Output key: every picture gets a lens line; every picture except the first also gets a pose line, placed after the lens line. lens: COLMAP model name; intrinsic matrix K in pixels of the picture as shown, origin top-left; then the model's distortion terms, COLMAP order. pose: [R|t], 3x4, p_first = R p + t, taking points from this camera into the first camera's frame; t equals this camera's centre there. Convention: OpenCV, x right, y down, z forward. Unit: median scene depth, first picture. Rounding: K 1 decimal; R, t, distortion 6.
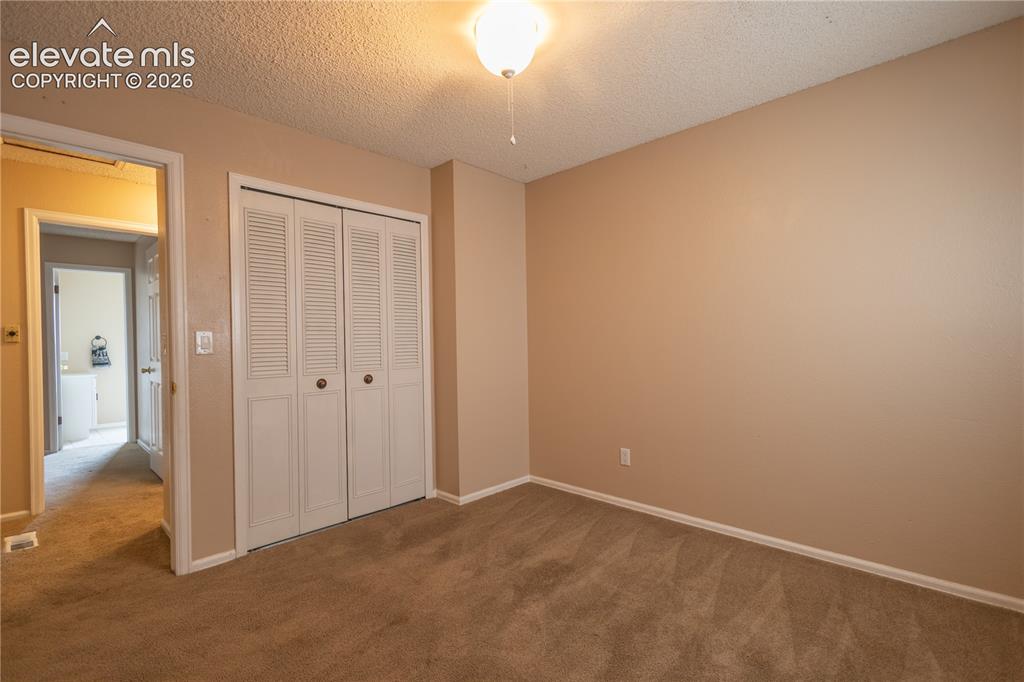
lens RADIAL K [[471.4, 0, 517.2], [0, 471.4, 341.1], [0, 0, 1]] dist [0.003963, -0.000348]
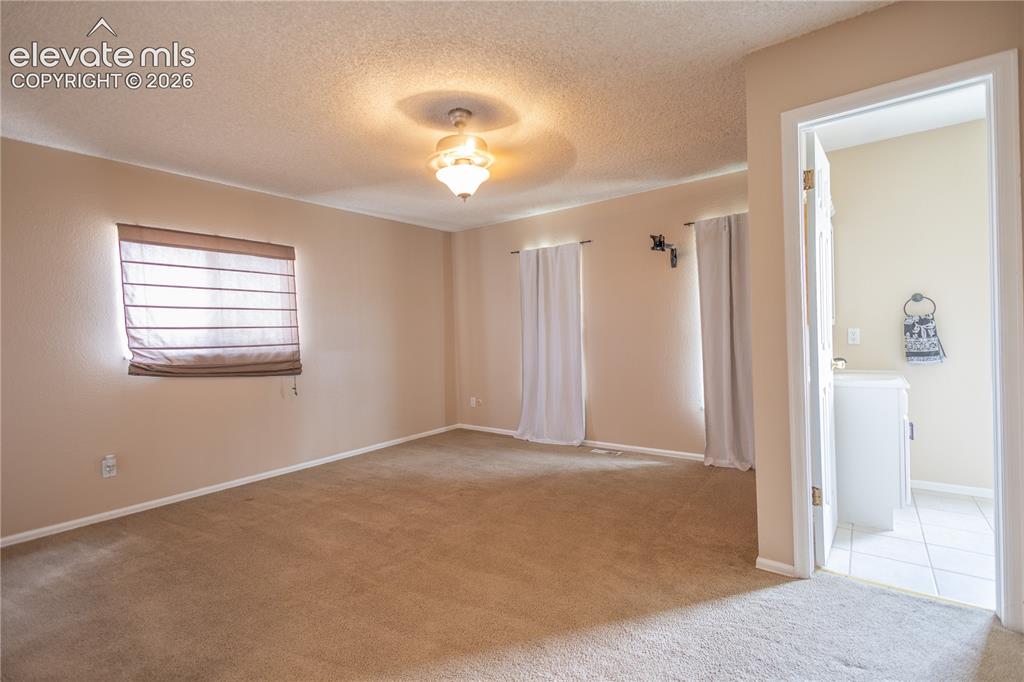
lens RADIAL K [[471.4, 0, 511.6], [0, 471.4, 340.3], [0, 0, 1]] dist [0.003963, -0.000348]
pose [[0.110760, 0.018379, -0.993677, -0.550054], [0.028479, 0.999360, 0.021659, 0.015976], [0.993439, -0.030697, 0.110166, 0.648618]]
